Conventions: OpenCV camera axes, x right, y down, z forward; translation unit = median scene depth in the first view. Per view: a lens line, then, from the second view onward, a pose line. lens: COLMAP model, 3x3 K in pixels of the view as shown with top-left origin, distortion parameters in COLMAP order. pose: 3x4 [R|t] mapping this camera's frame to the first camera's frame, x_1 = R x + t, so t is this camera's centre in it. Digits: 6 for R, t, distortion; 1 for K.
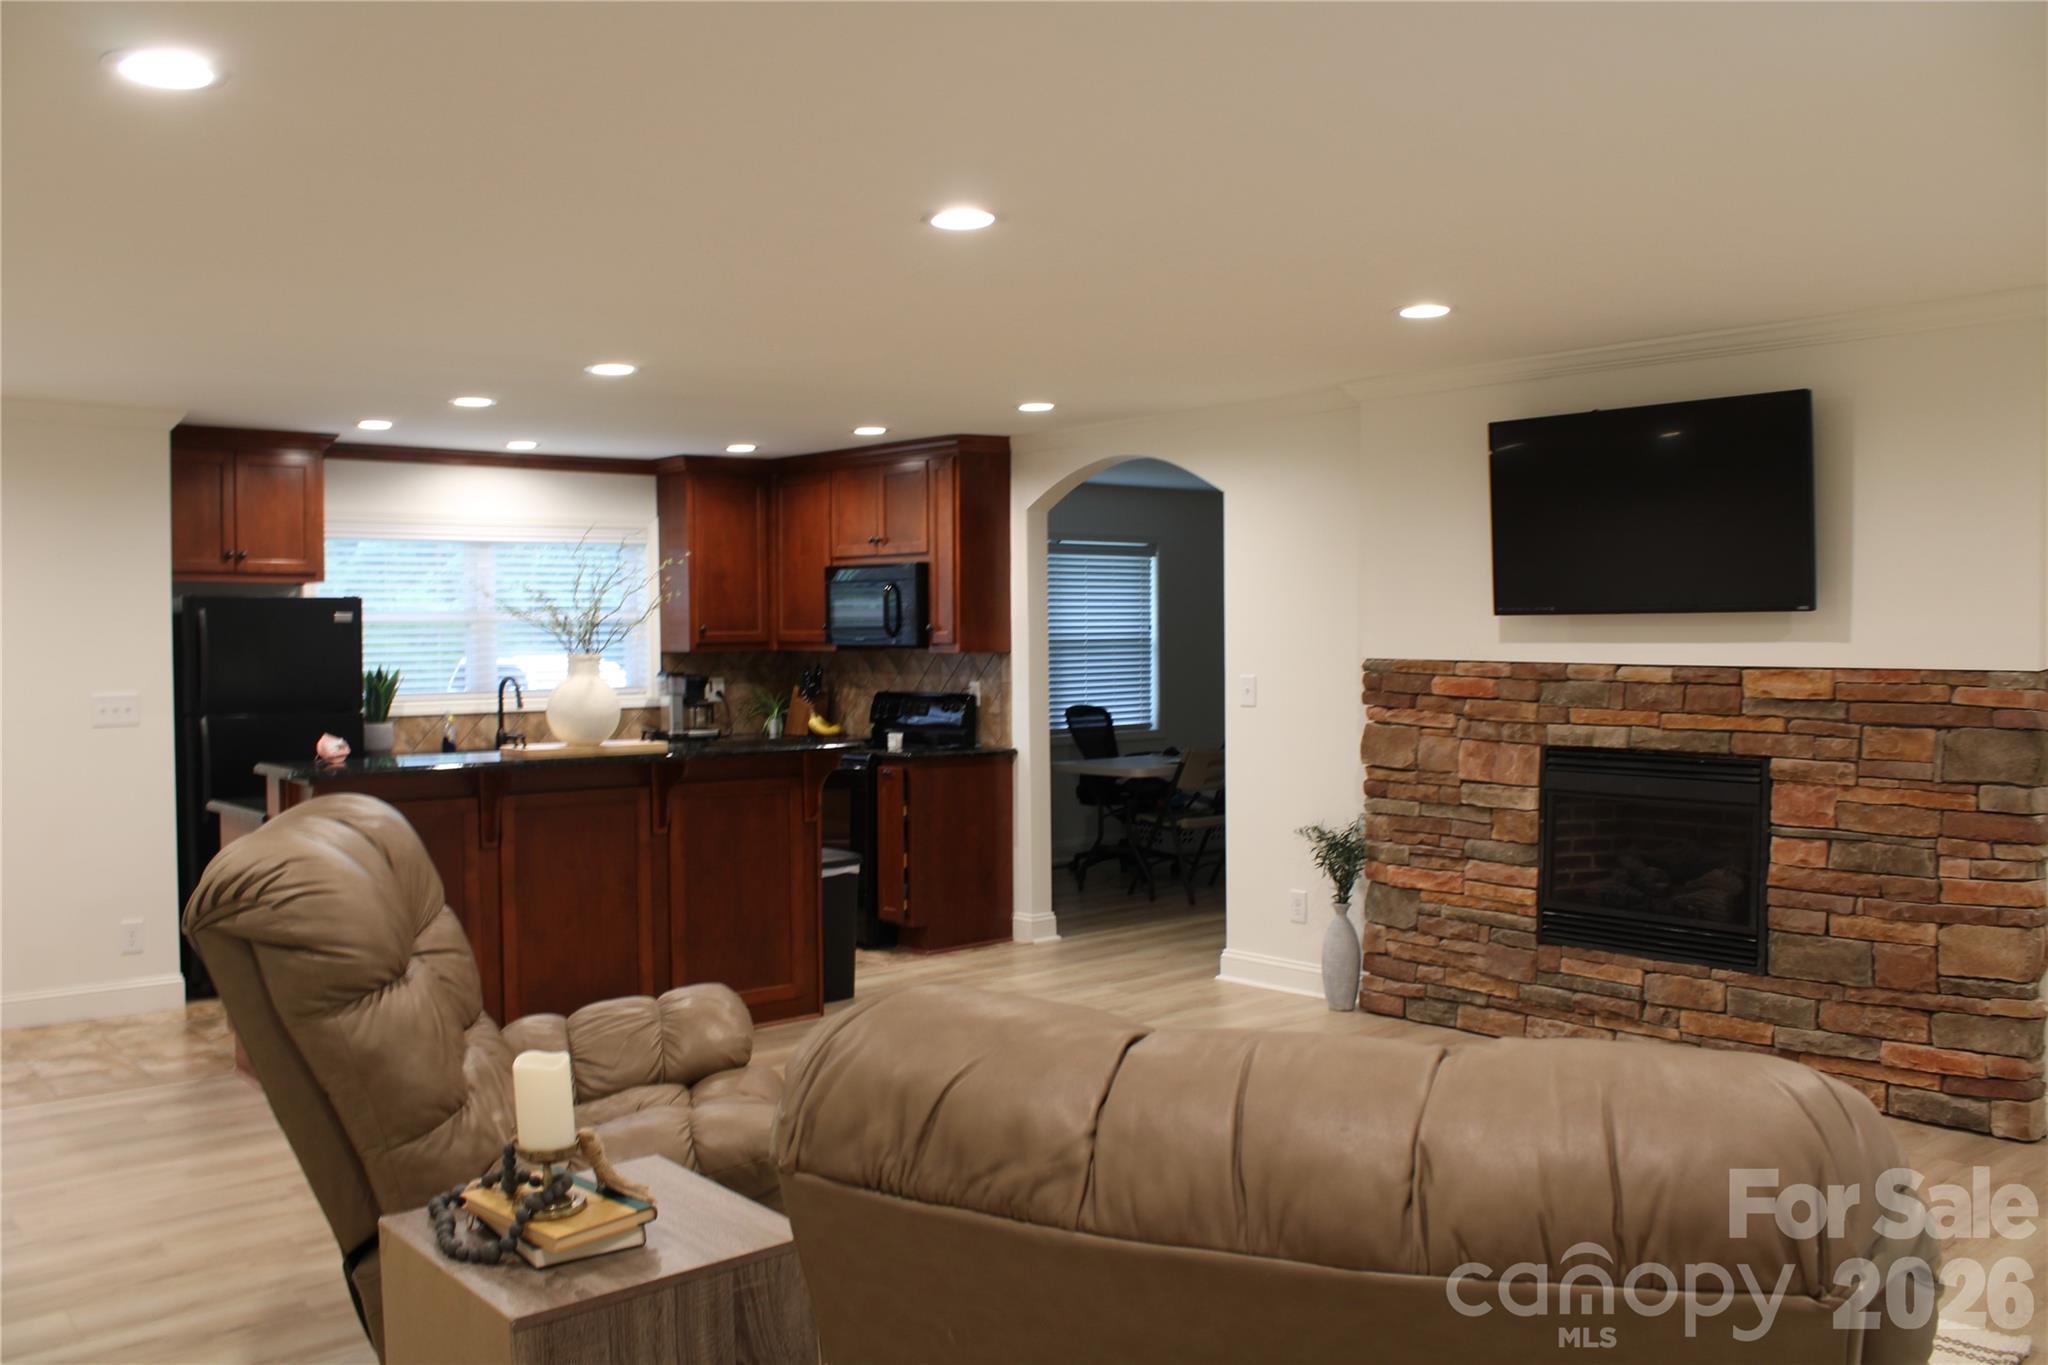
lens RADIAL K [[1673.3, 0, 1024.0], [0, 1673.3, 682.5], [0, 0, 1]] dist [-0.177708, 0.146409]
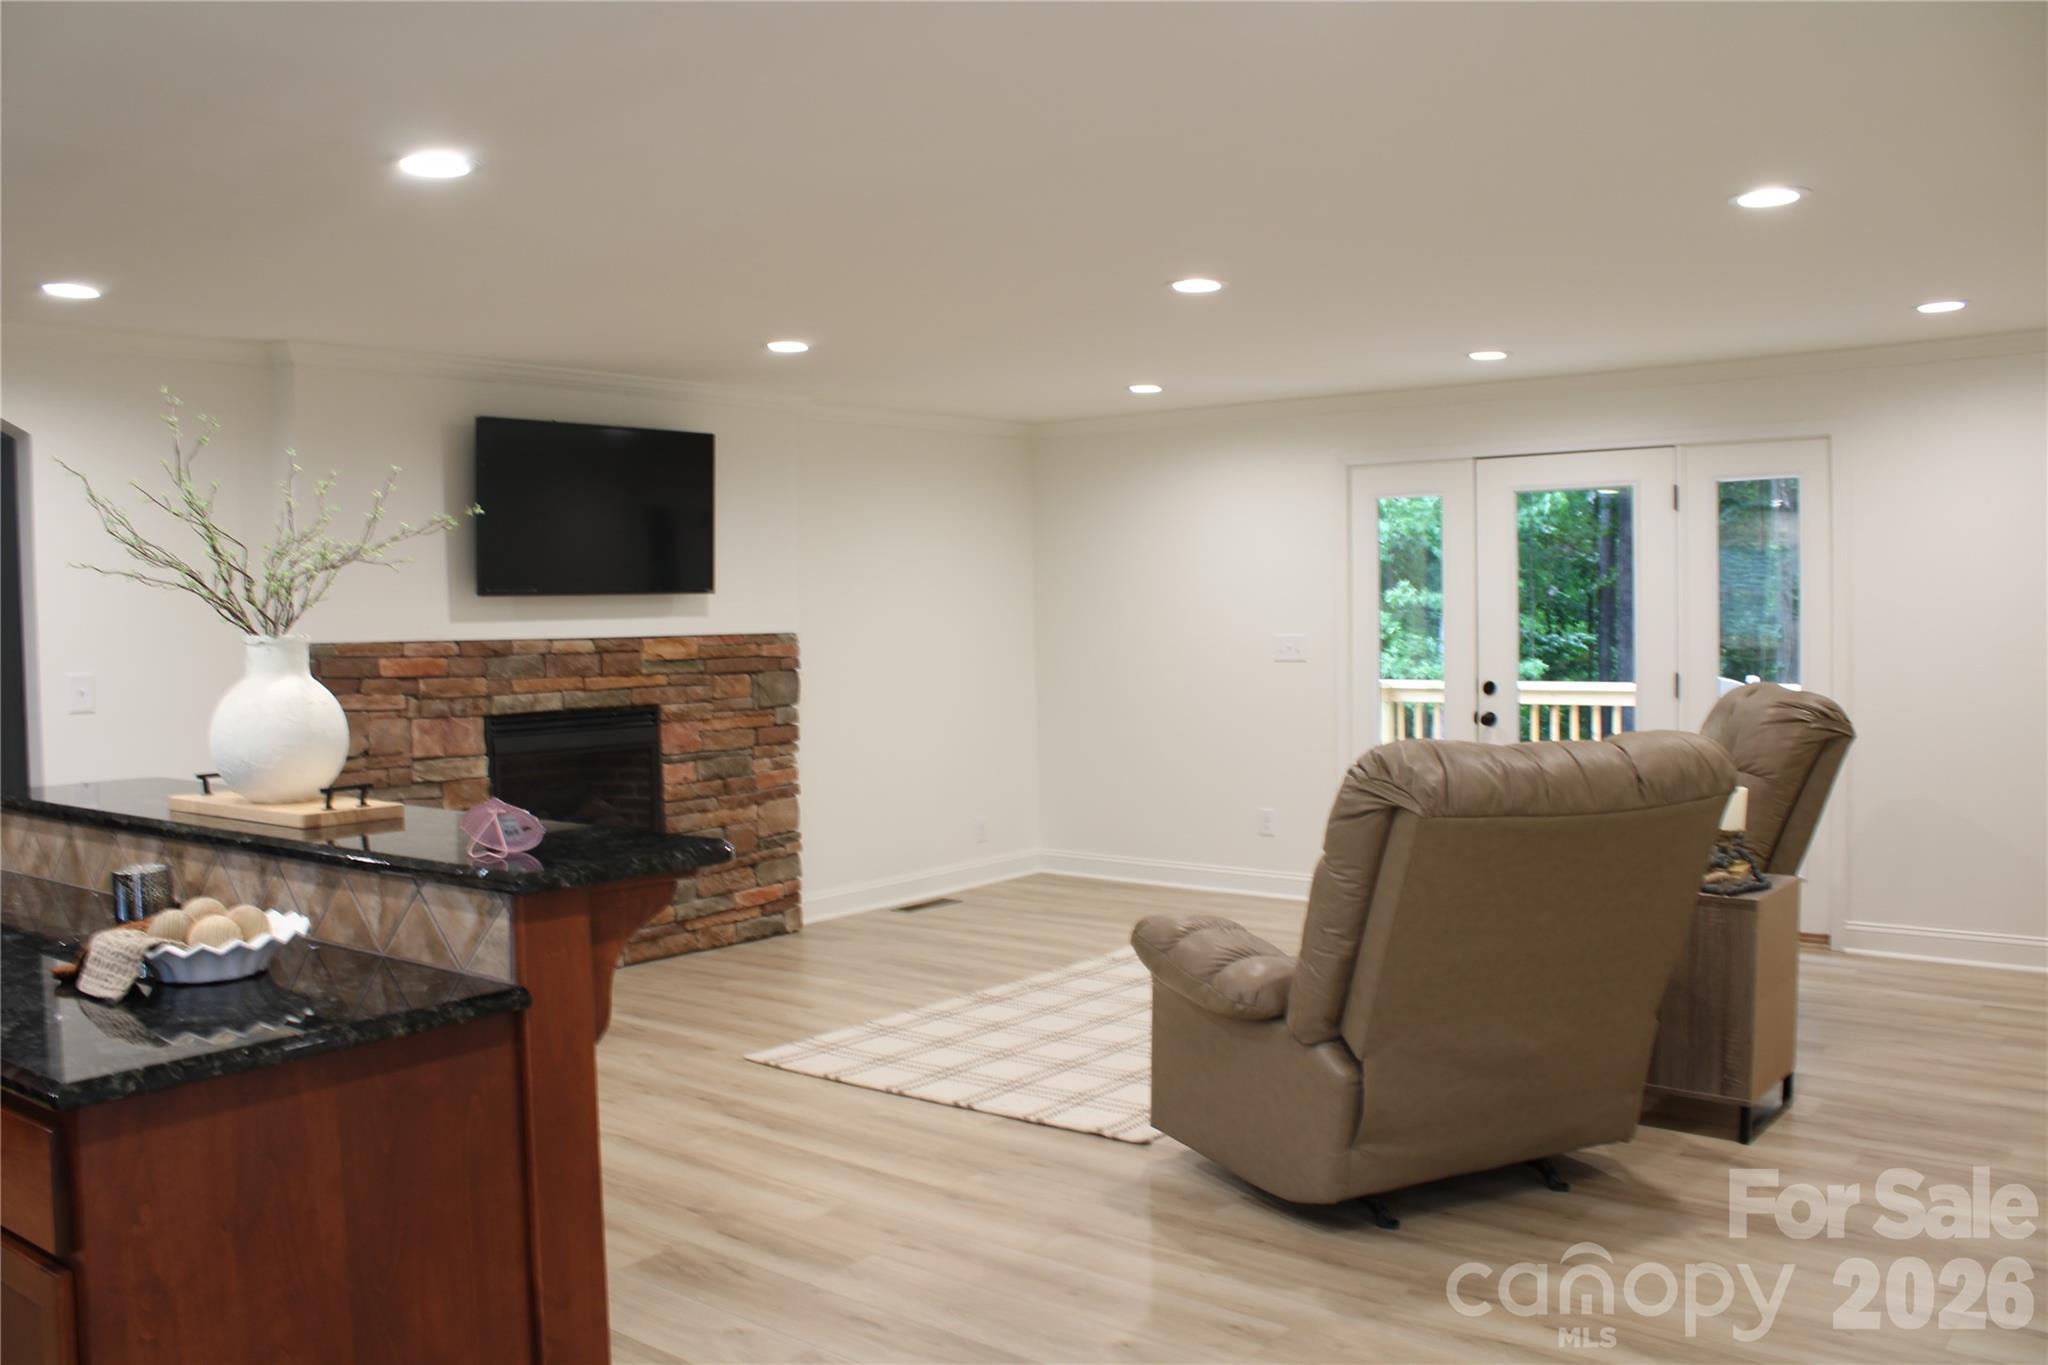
lens RADIAL K [[1691.0, 0, 1009.8], [0, 1691.0, 674.7], [0, 0, 1]] dist [-0.172583, 0.149854]
pose [[-0.161609, -0.033918, 0.986272, -0.864961], [0.042044, 0.998265, 0.041220, -0.020833], [-0.985959, 0.048128, -0.159903, 0.865704]]
